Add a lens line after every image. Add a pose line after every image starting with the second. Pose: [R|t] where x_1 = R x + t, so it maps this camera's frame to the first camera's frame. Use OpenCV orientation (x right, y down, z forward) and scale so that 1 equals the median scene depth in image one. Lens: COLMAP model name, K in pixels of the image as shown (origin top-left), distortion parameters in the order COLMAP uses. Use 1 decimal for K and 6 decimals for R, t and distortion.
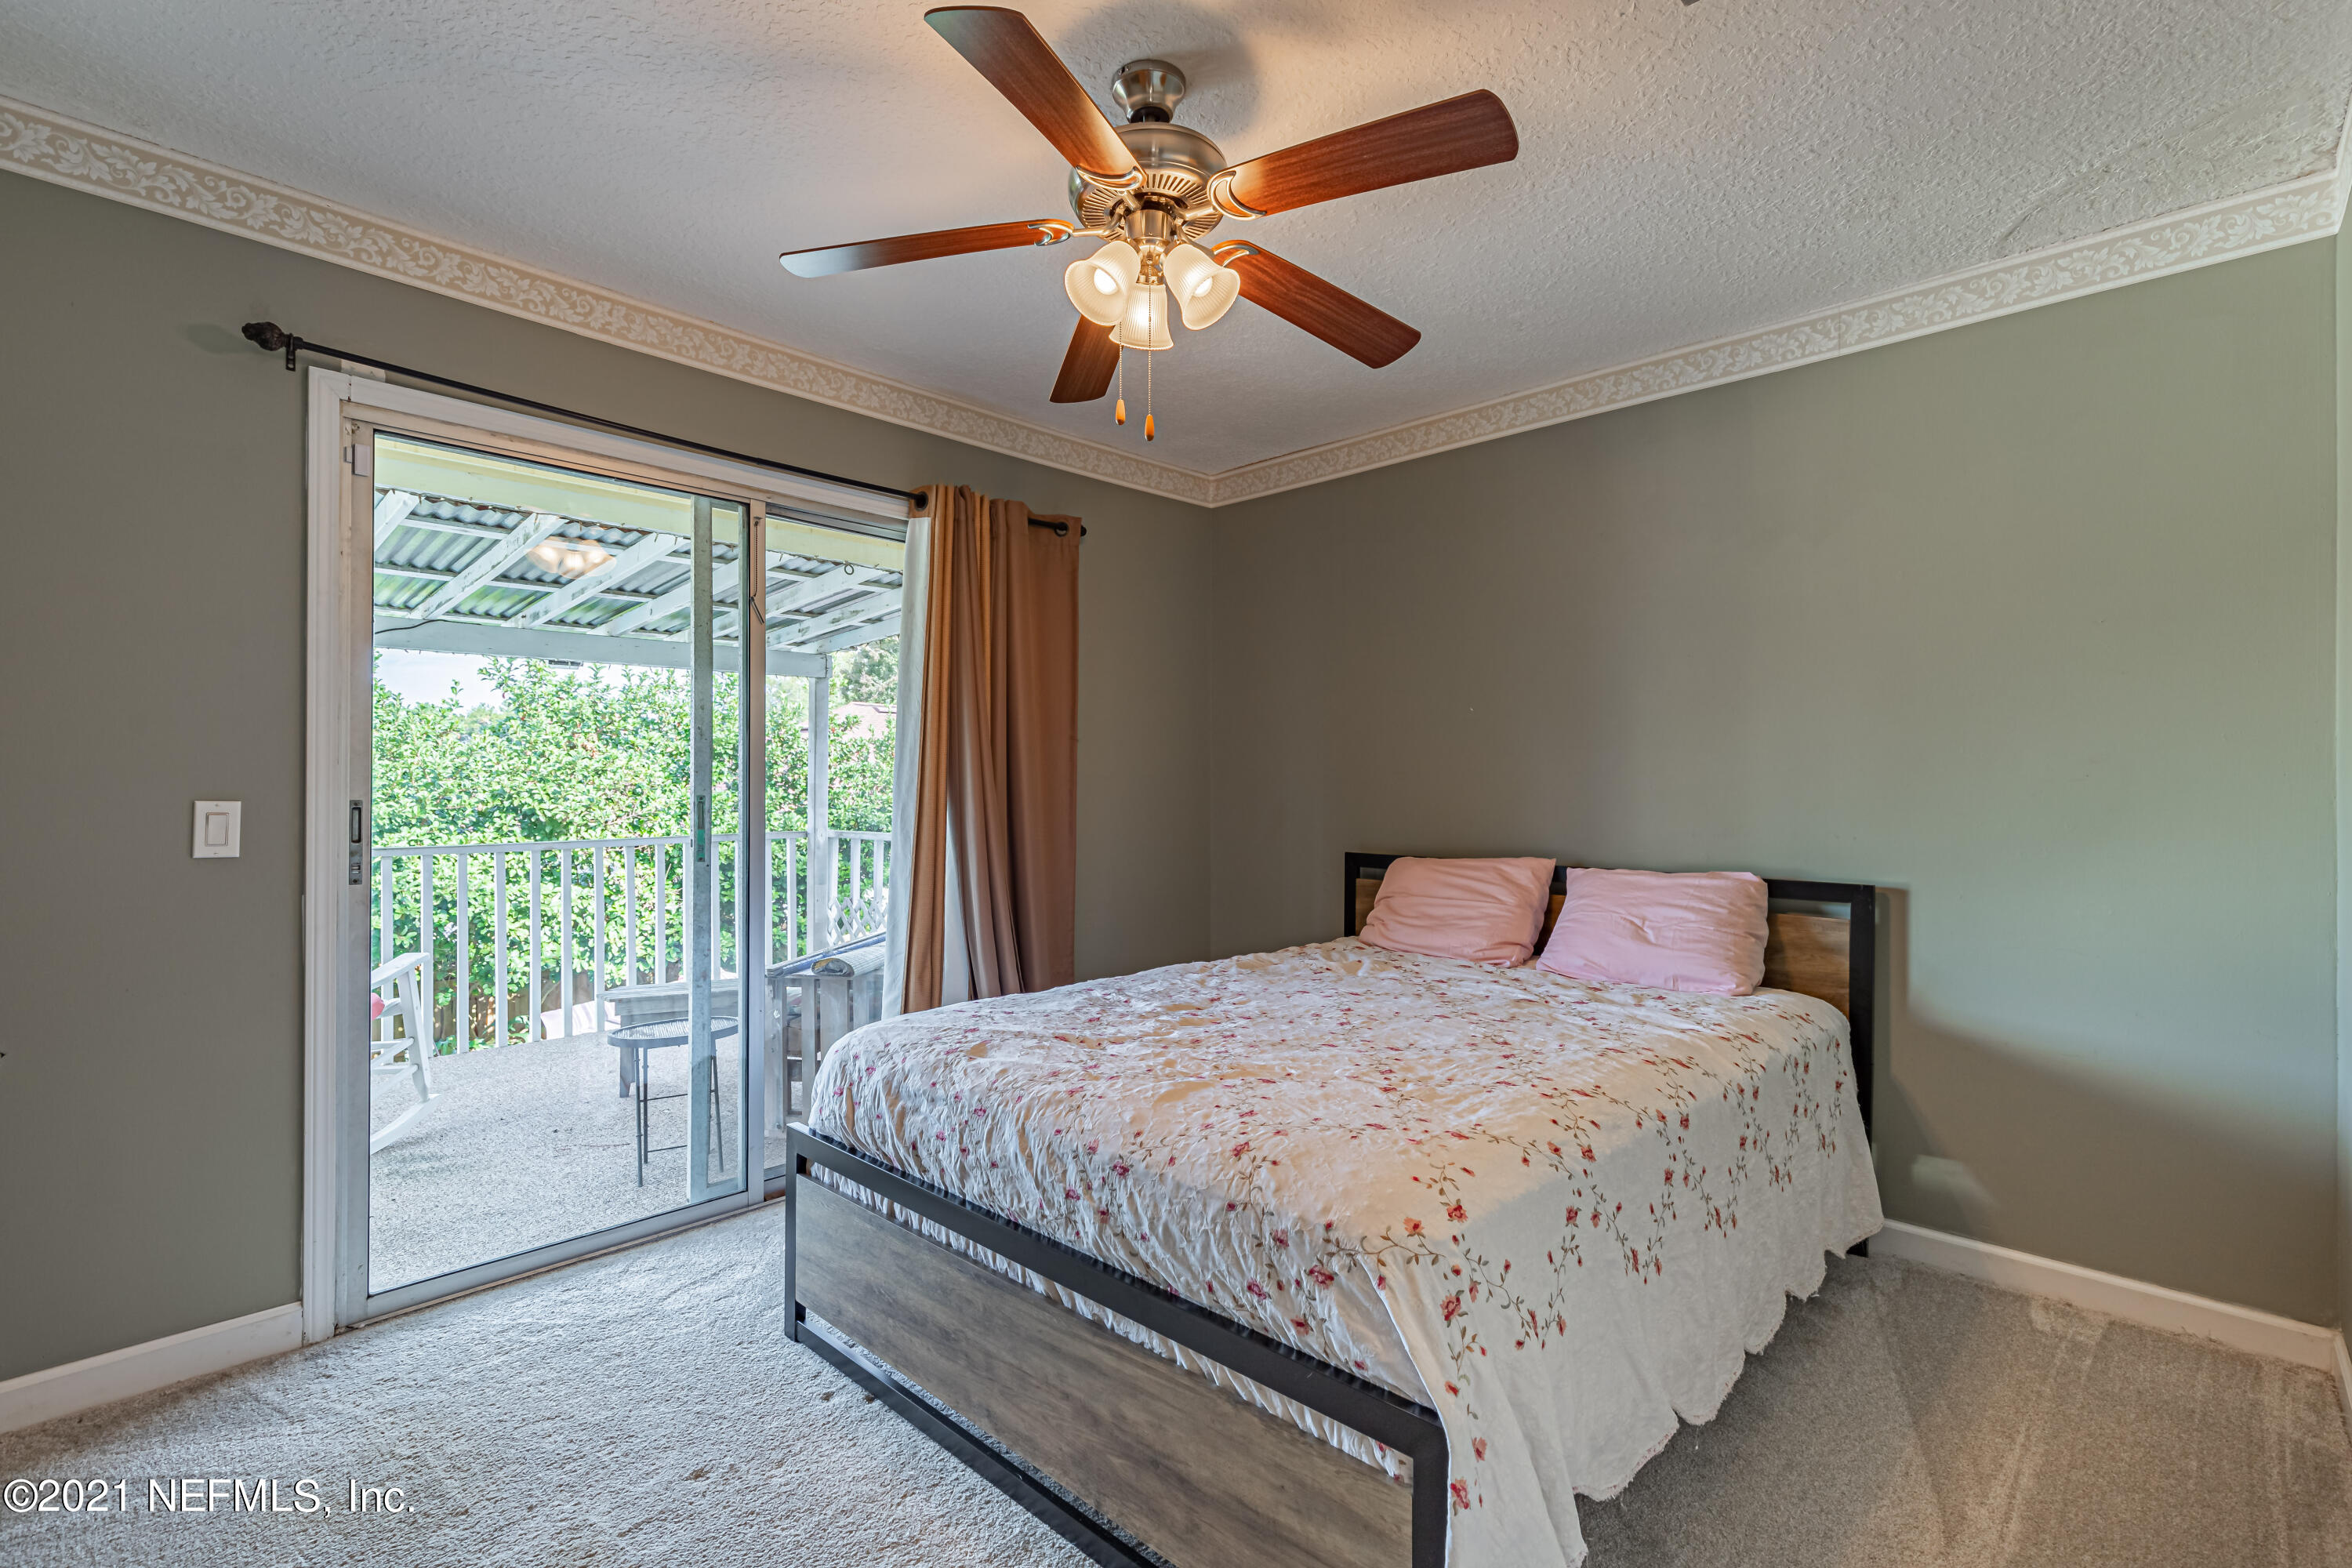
lens RADIAL K [[1060.4, 0, 1188.5], [0, 1060.4, 784.5], [0, 0, 1]] dist [0.002327, 0.000064]
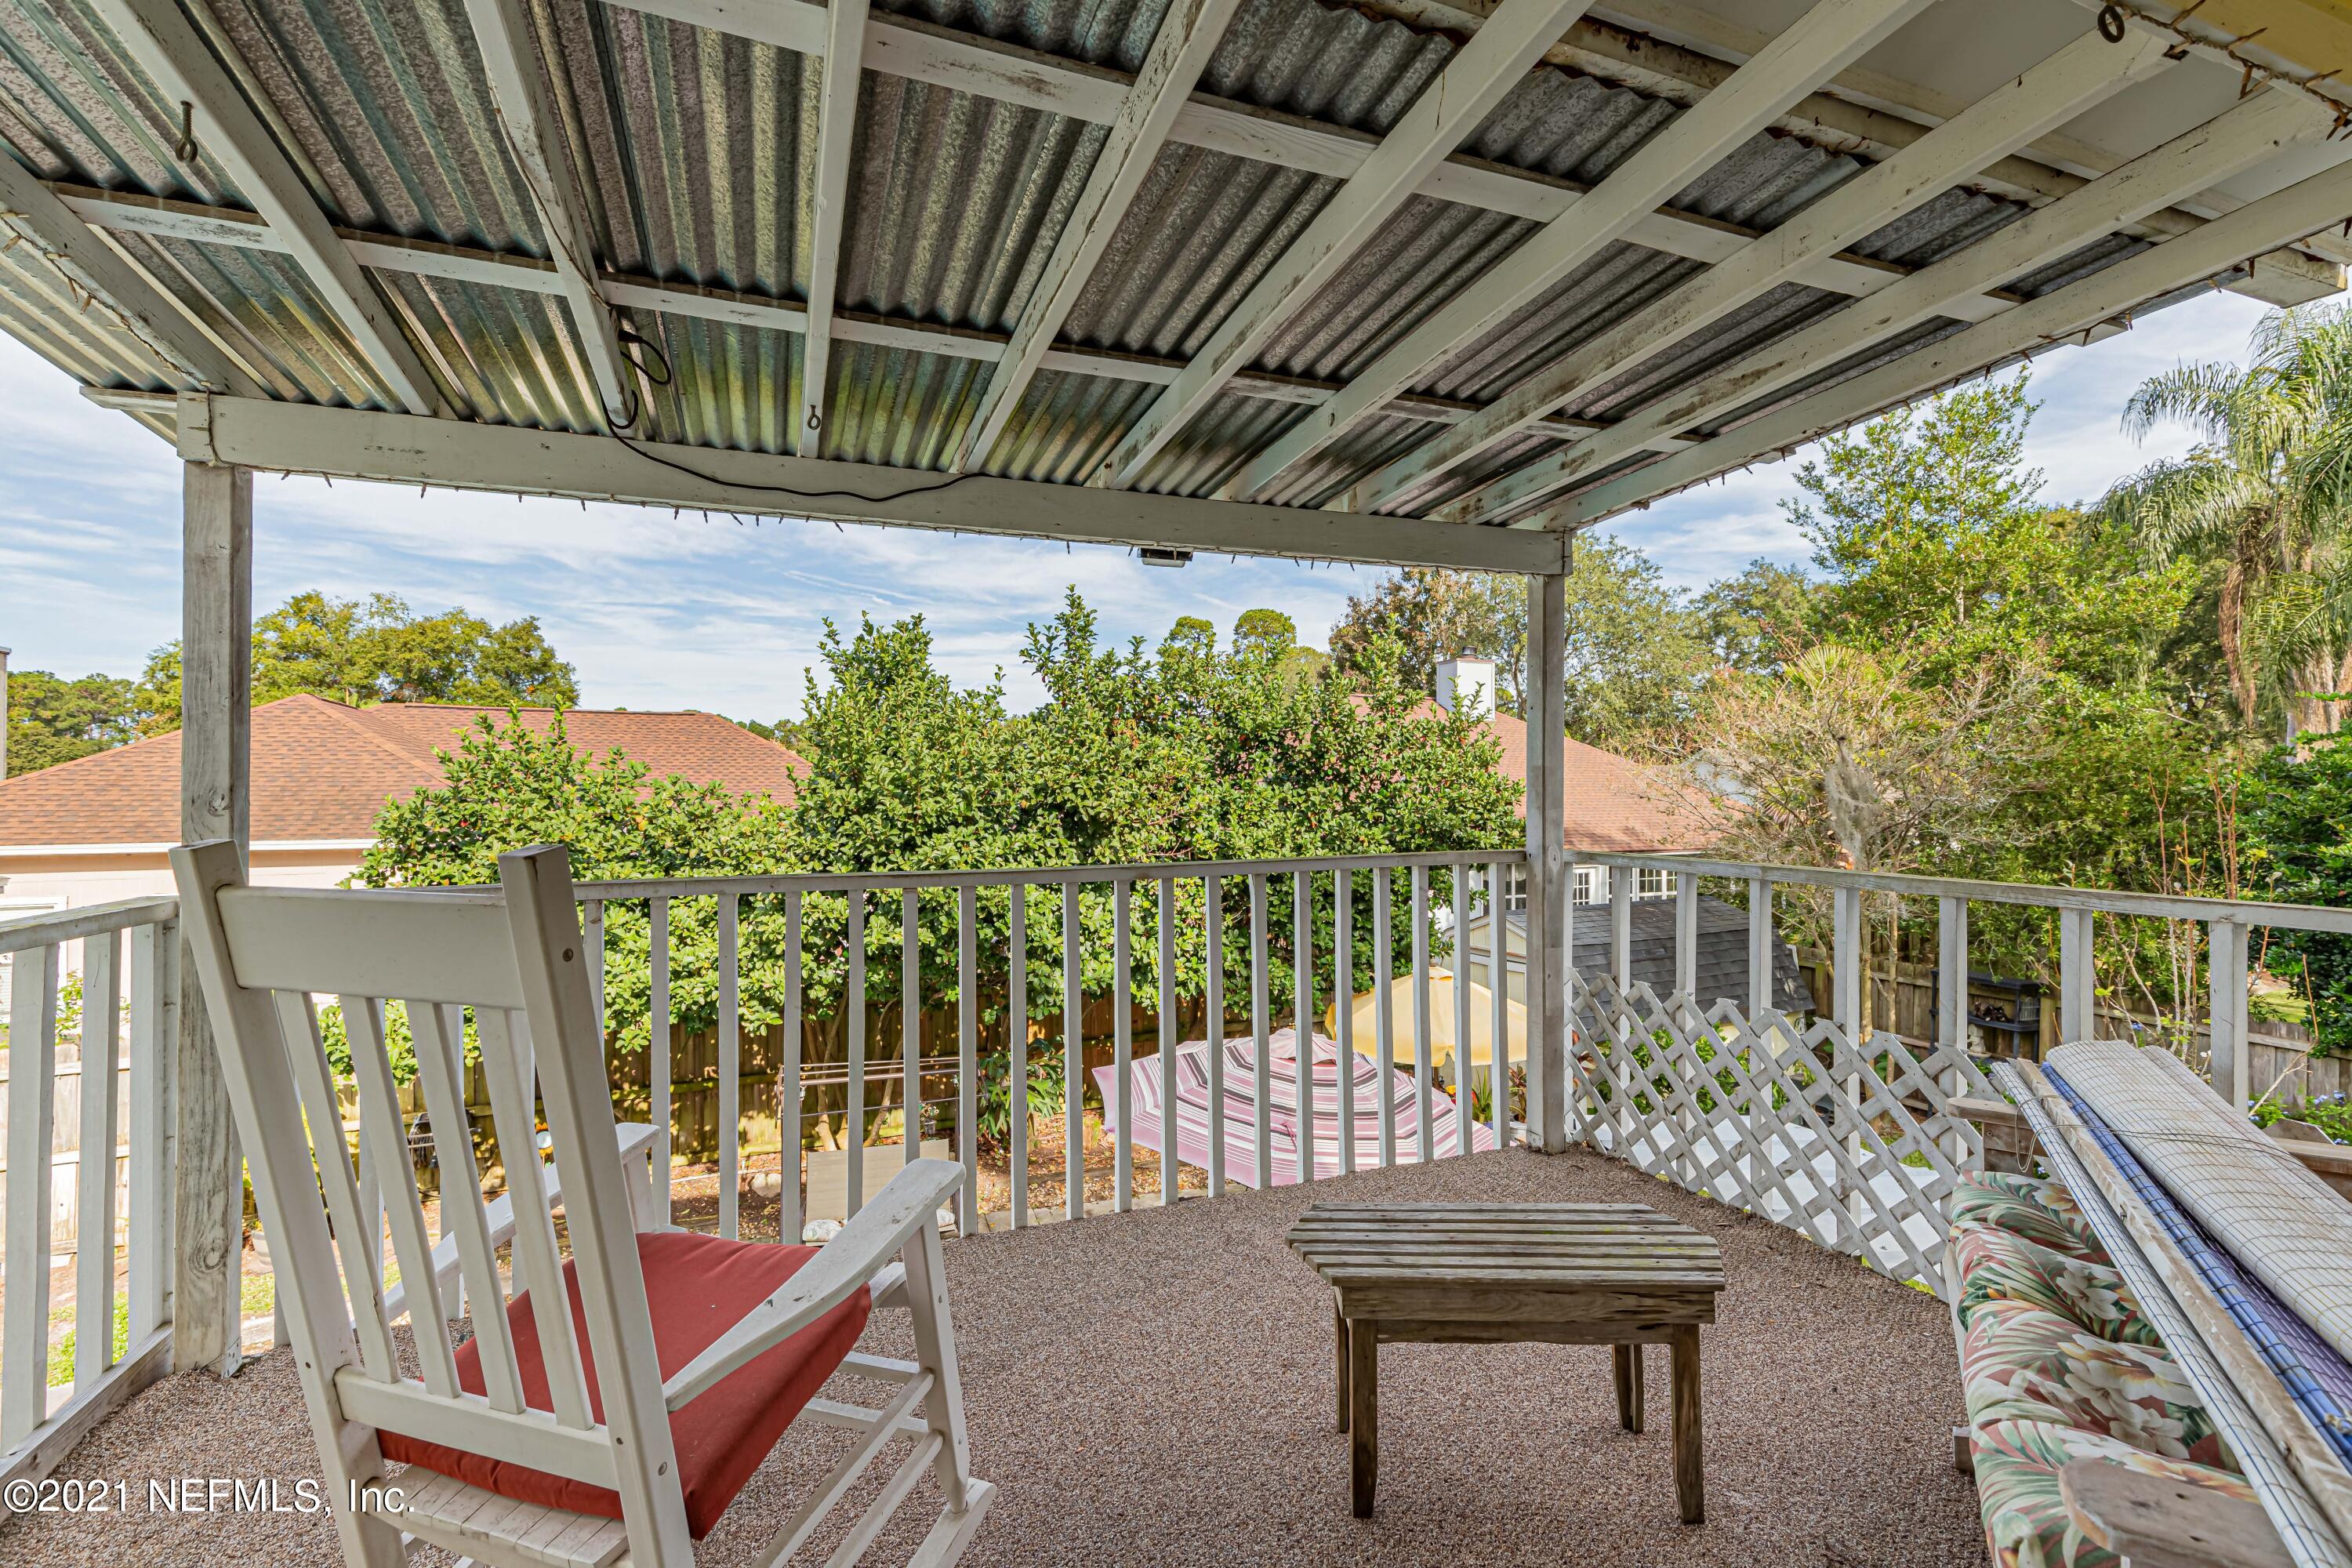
lens RADIAL K [[1060.4, 0, 1169.6], [0, 1060.4, 784.2], [0, 0, 1]] dist [0.002327, 0.000064]
pose [[0.903662, -0.001629, -0.428243, -0.186059], [0.002256, 0.999997, 0.000957, 0.004670], [0.428240, -0.001831, 0.903663, 0.264856]]
